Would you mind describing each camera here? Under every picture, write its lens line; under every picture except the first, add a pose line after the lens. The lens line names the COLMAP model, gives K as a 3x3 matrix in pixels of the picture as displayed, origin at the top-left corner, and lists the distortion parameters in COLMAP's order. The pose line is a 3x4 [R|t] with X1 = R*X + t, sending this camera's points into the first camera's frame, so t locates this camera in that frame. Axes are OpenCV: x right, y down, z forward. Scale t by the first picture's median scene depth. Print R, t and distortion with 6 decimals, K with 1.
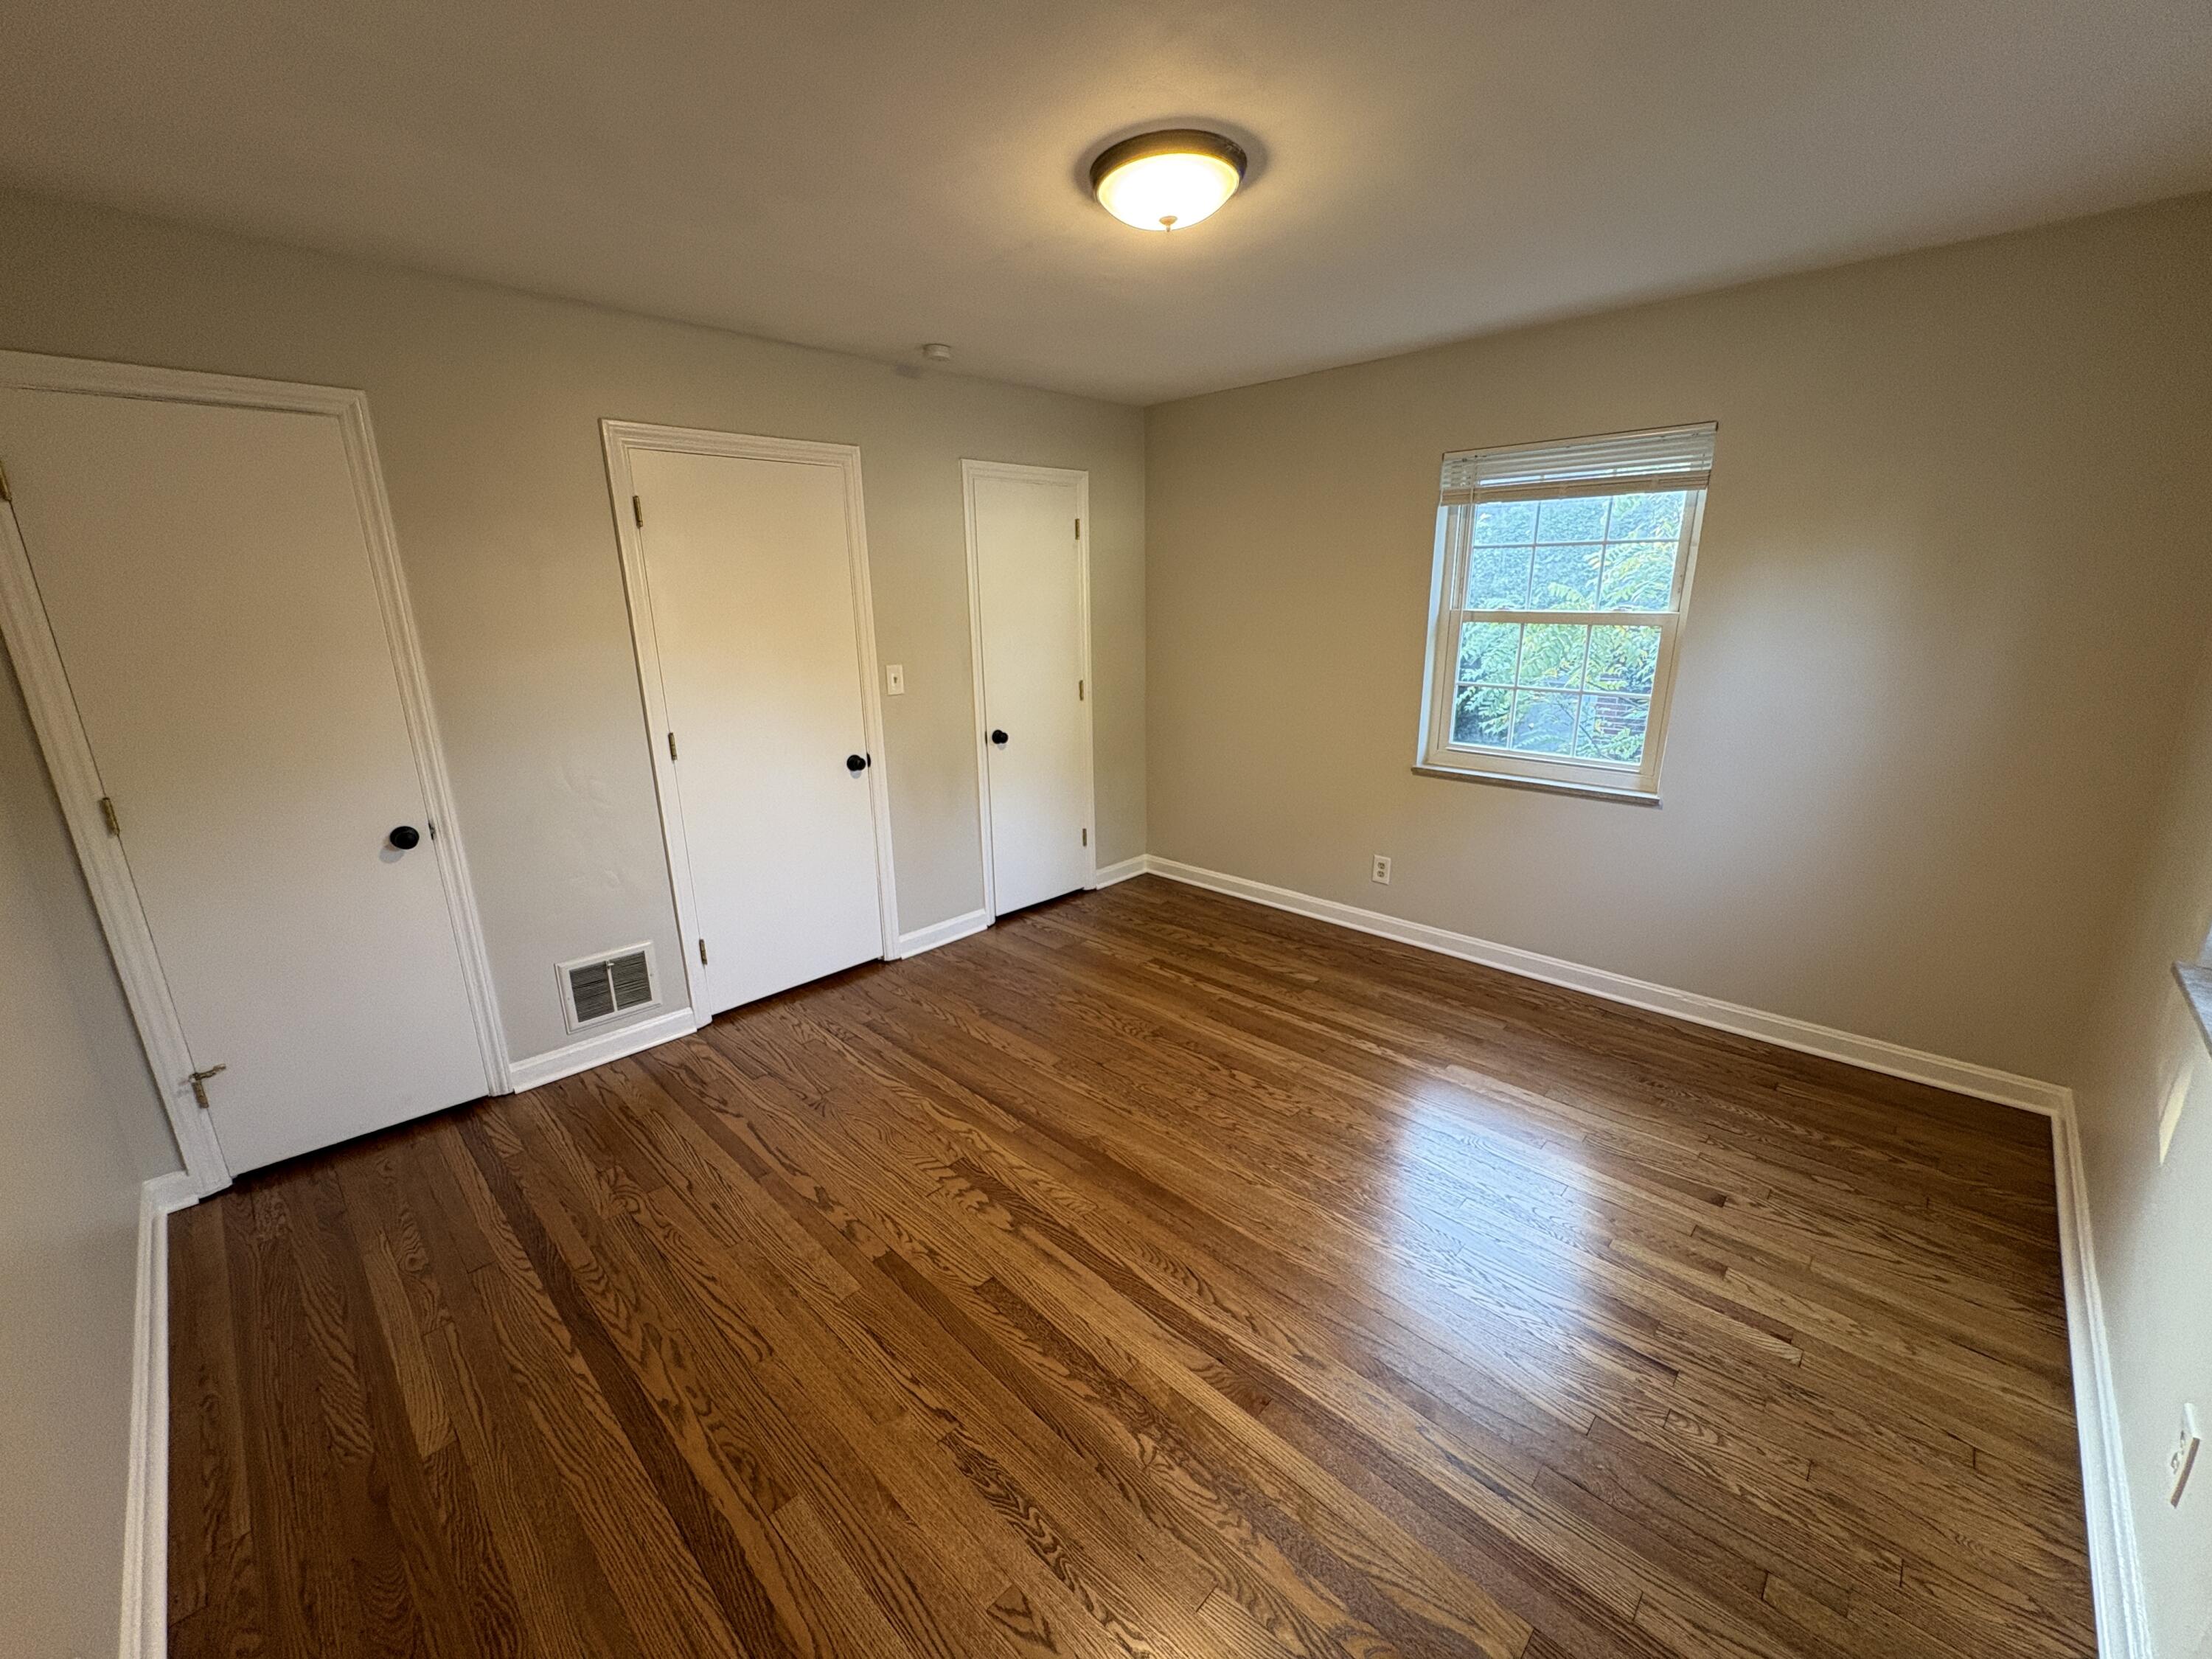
lens RADIAL K [[876.7, 0, 1108.1], [0, 876.7, 834.1], [0, 0, 1]] dist [-0.001865, -0.000553]
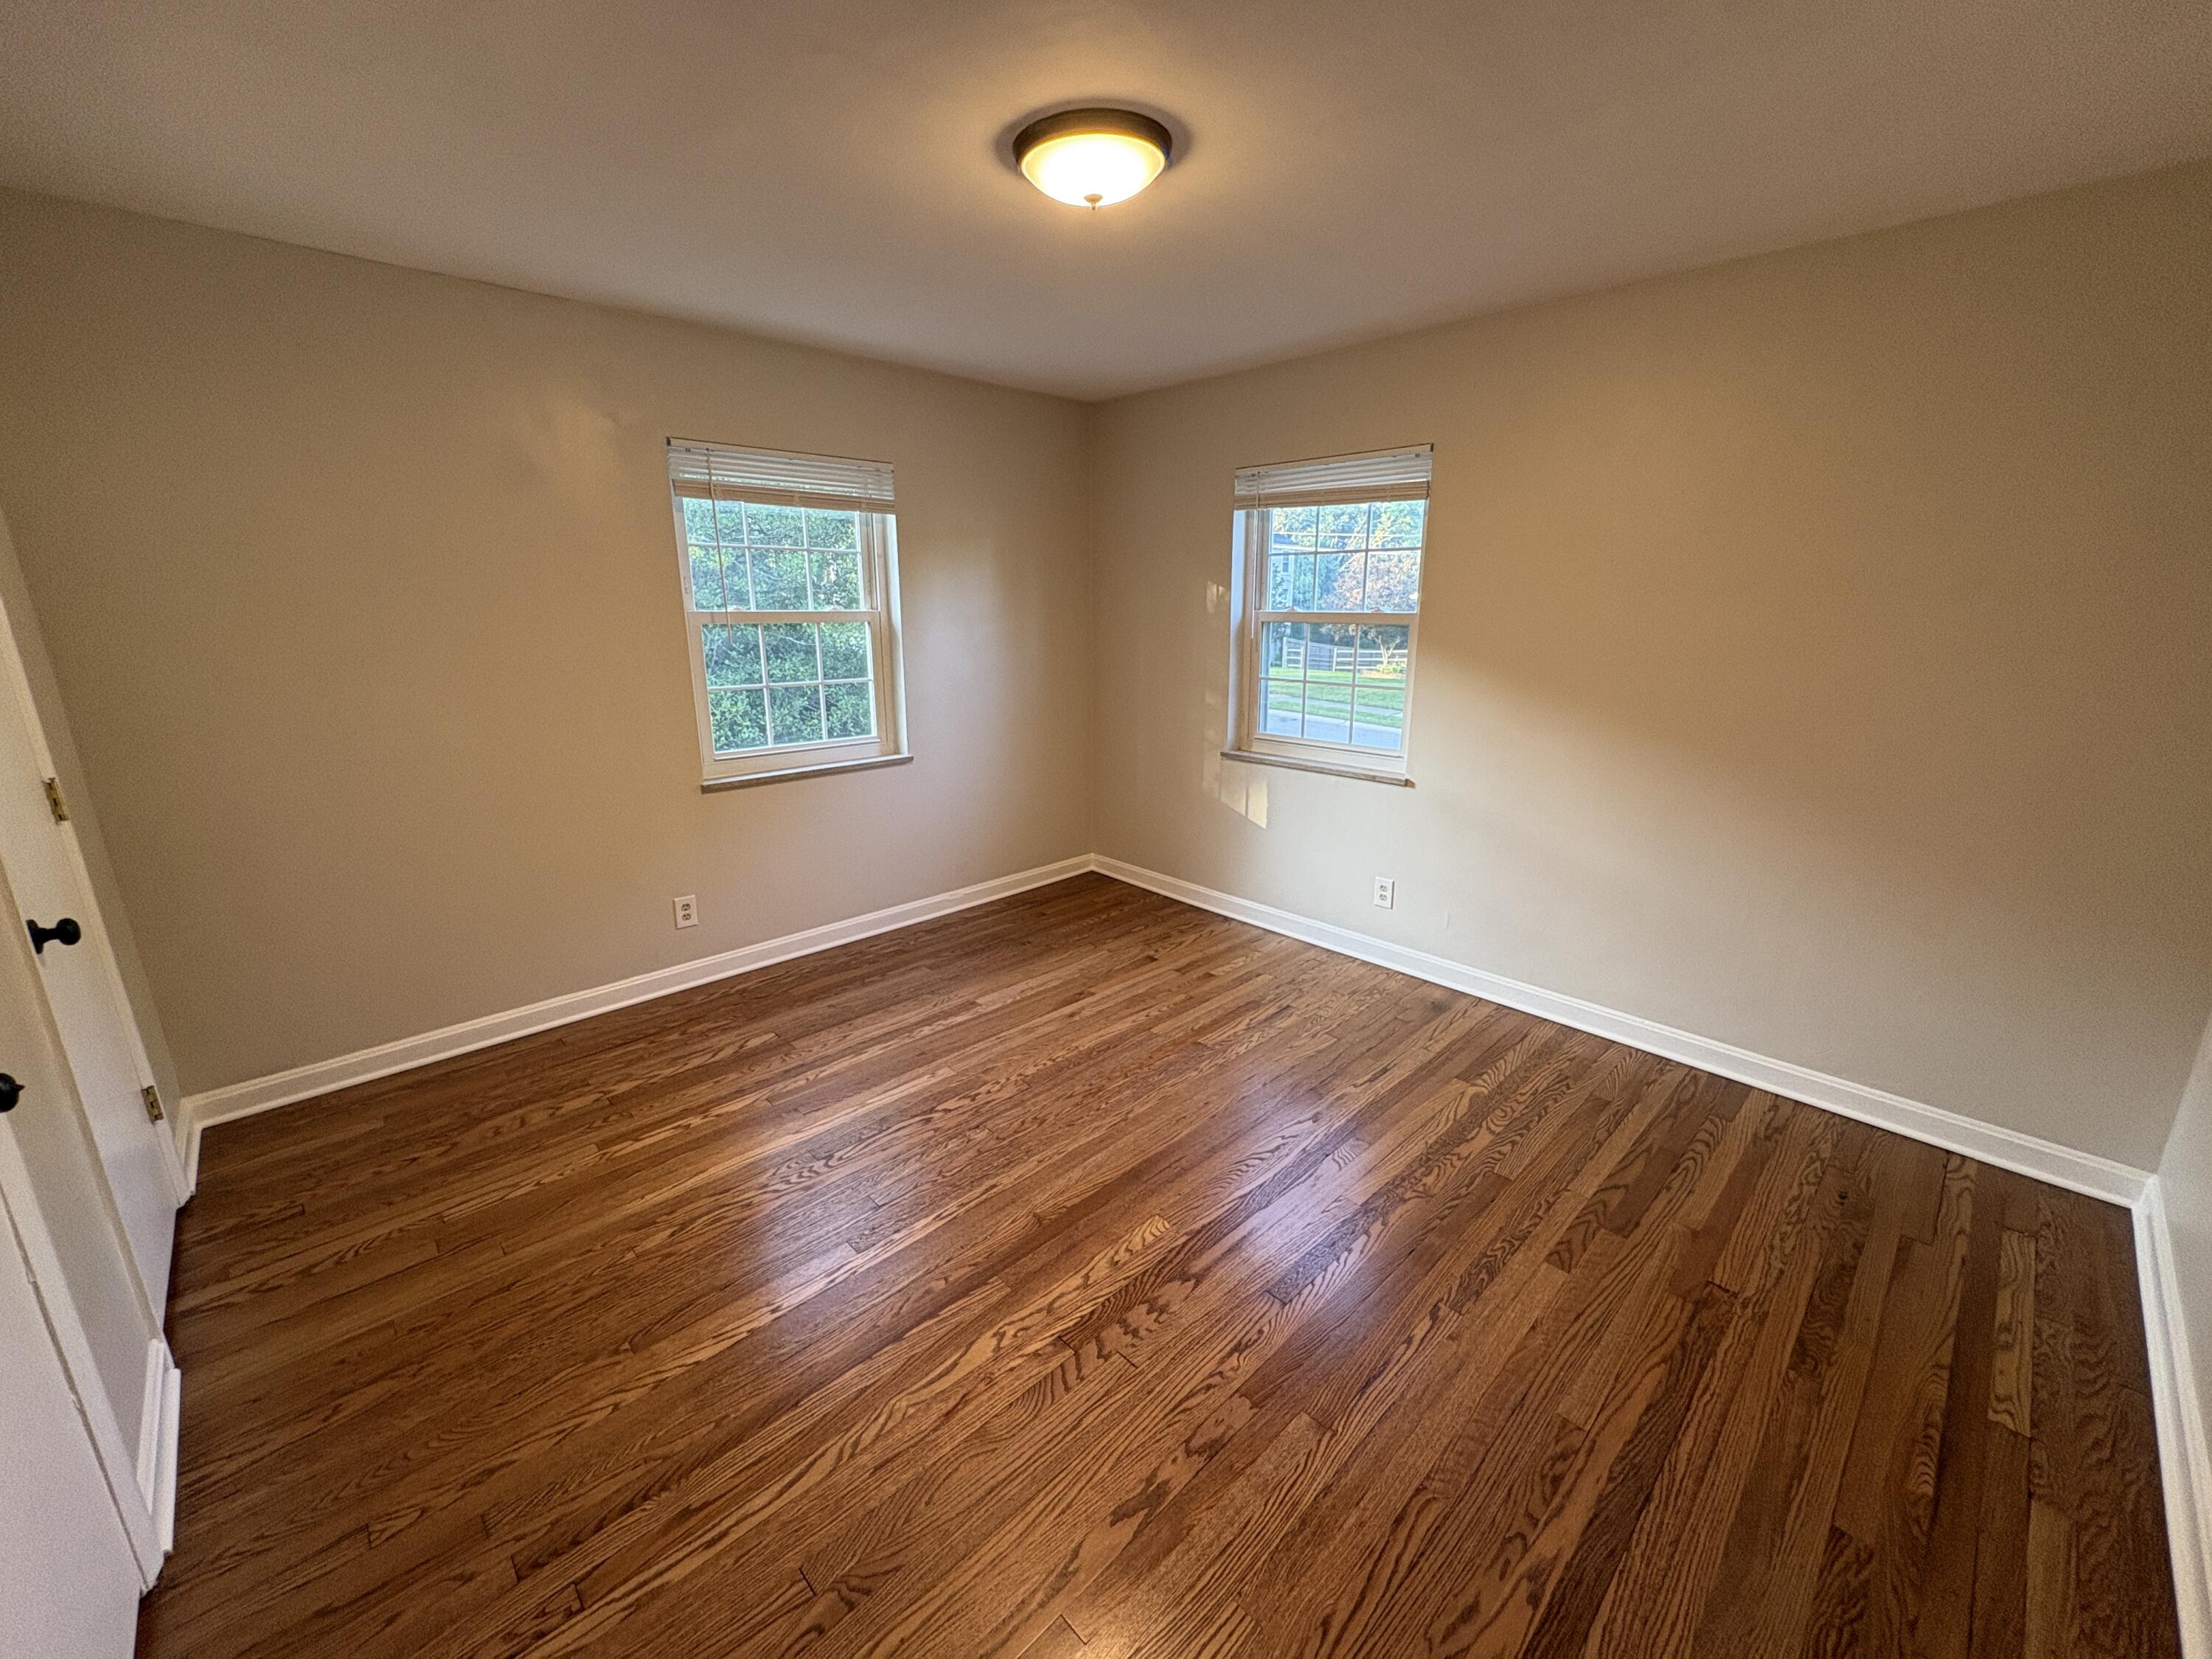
lens RADIAL K [[876.7, 0, 1111.0], [0, 876.7, 826.7], [0, 0, 1]] dist [-0.001865, -0.000553]
pose [[0.036967, -0.240125, 0.970038, -0.742957], [0.269467, 0.937140, 0.221712, -0.176441], [-0.962300, 0.253197, 0.099349, 0.744112]]
